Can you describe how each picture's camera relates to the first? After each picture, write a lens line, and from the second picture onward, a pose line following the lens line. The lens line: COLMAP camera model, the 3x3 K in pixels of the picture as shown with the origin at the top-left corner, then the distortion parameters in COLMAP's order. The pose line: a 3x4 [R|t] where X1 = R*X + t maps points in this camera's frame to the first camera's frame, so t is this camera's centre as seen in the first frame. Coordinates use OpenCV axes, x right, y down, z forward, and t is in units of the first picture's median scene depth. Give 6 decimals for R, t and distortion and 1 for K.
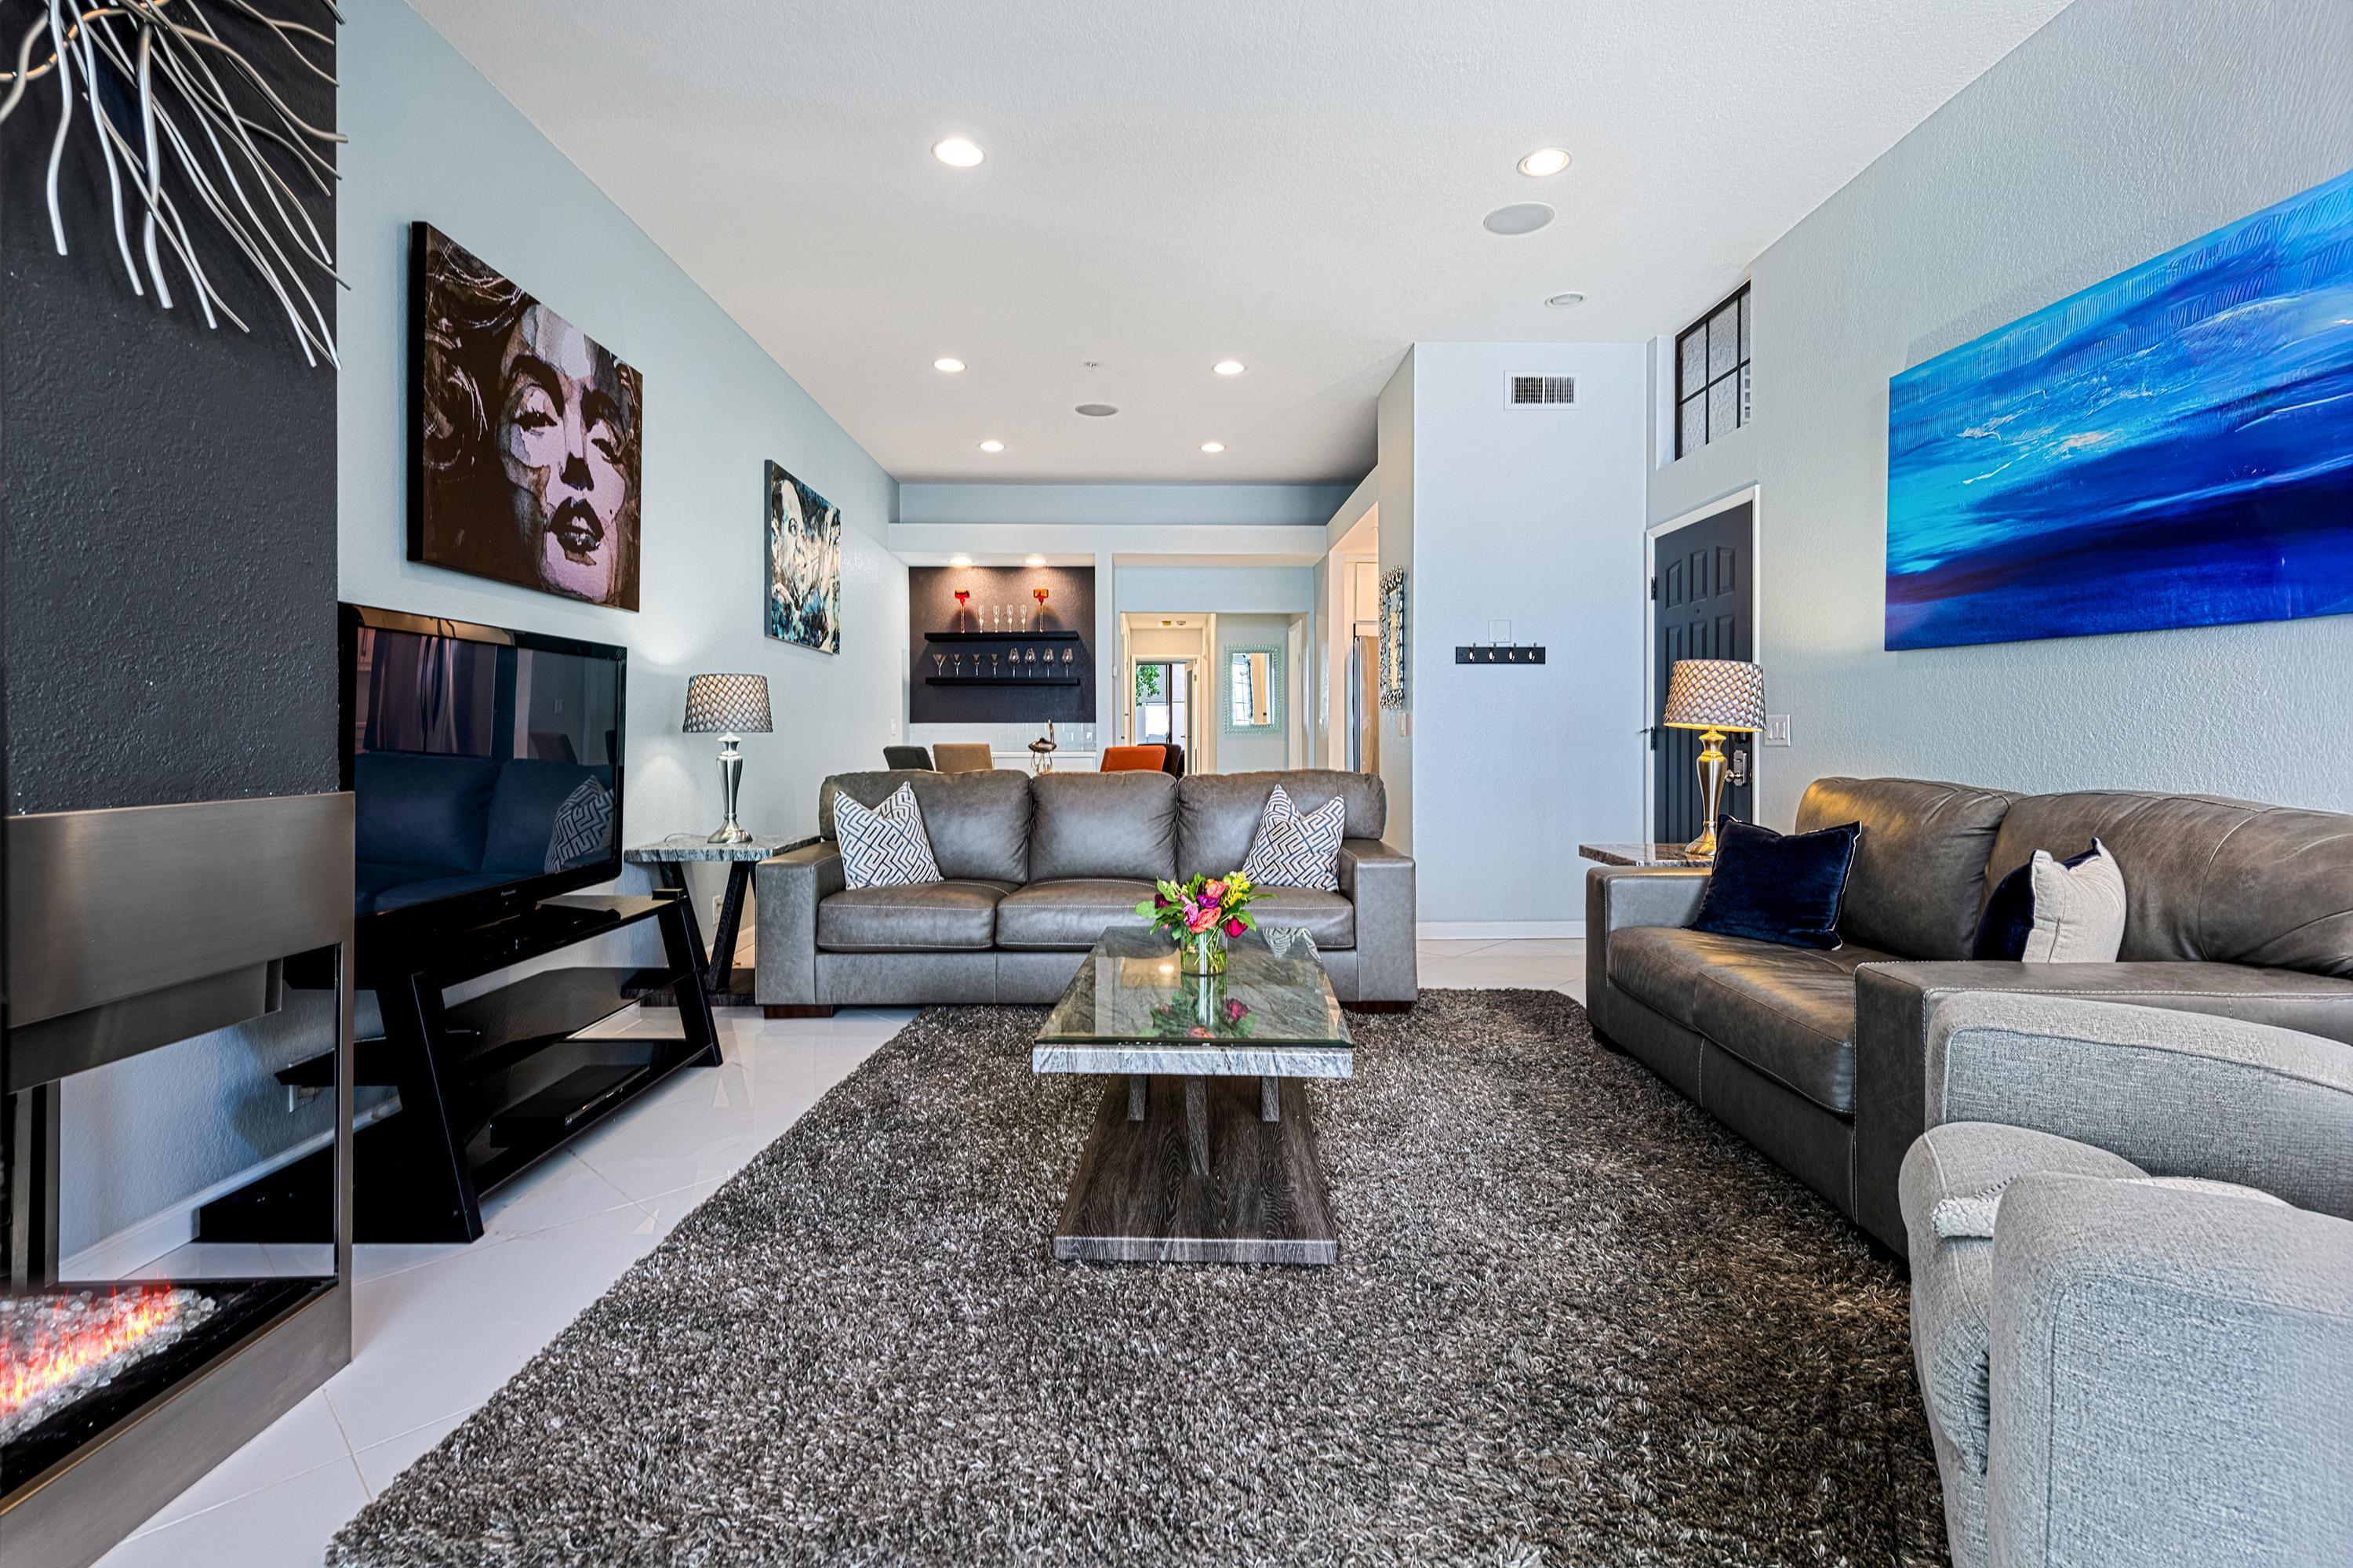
lens RADIAL K [[1120.5, 0, 1175.3], [0, 1120.5, 746.2], [0, 0, 1]] dist [0.021260, -0.000012]
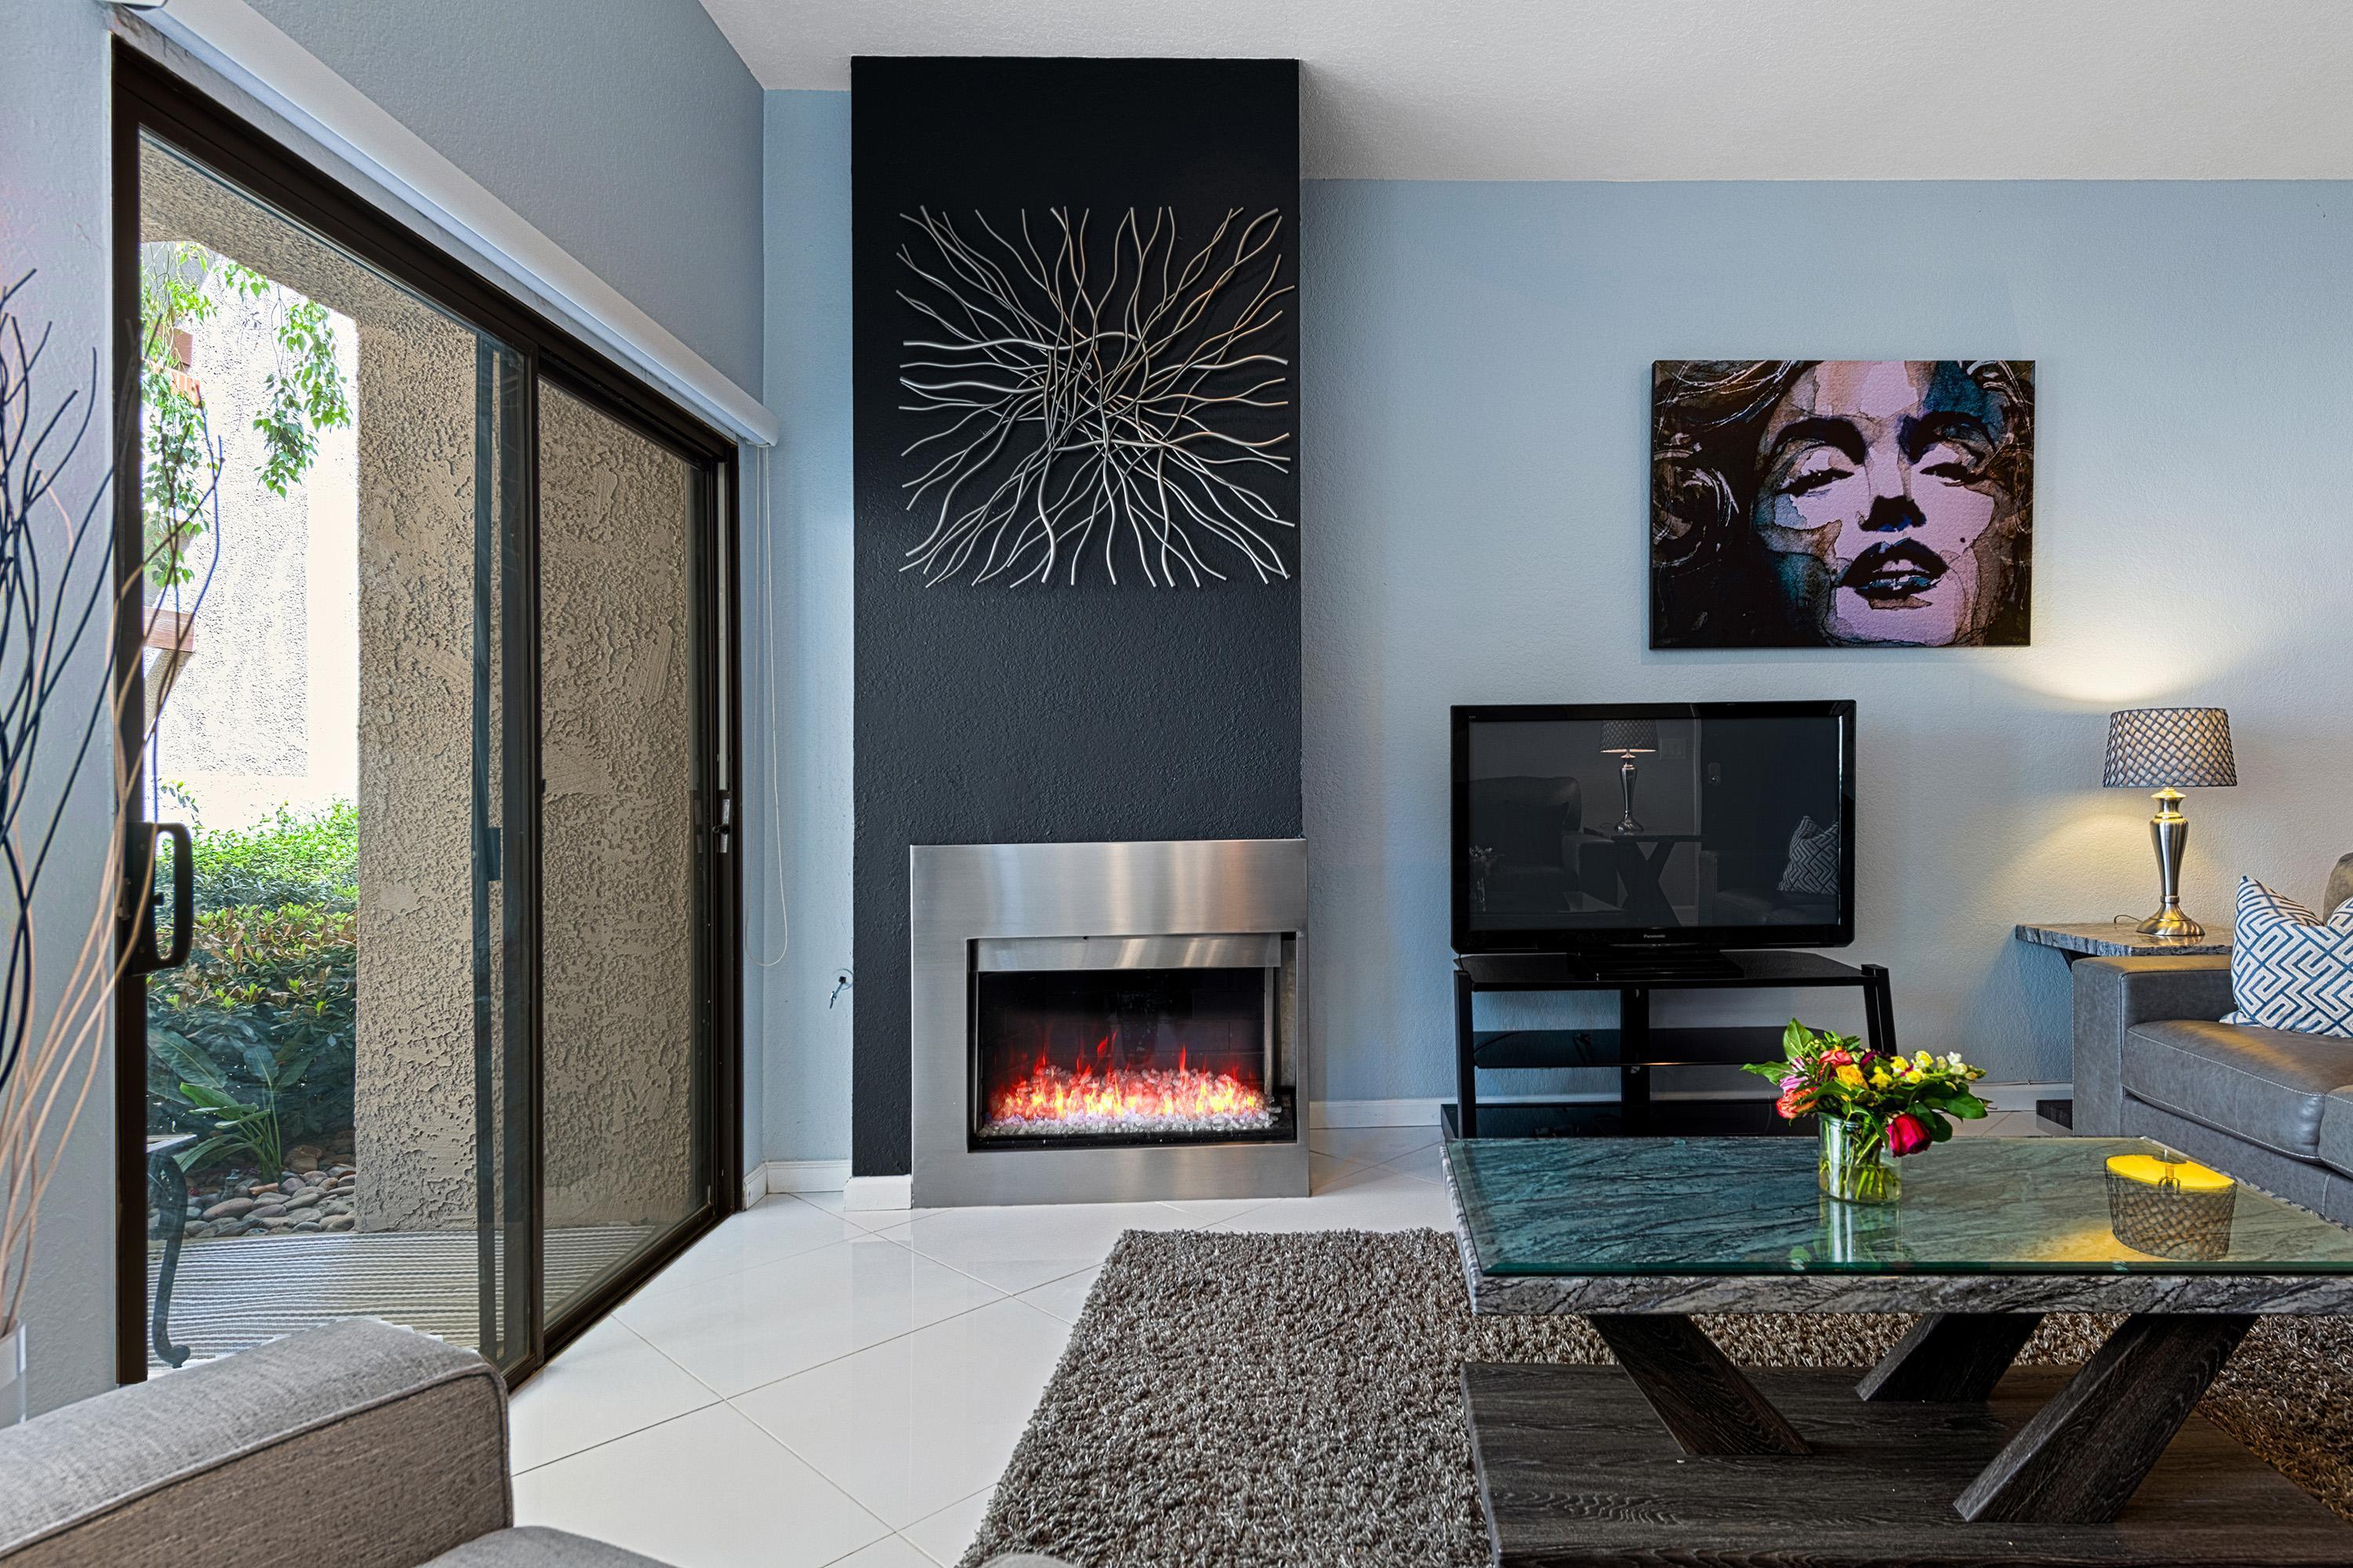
lens RADIAL K [[1287.3, 0, 1282.3], [0, 1287.3, 779.4], [0, 0, 1]] dist [0.004510, -0.000179]
pose [[0.002207, 0.005335, -0.999983, 0.574089], [0.005791, 0.999969, 0.005348, -0.031520], [0.999981, -0.005803, 0.002176, 0.516518]]
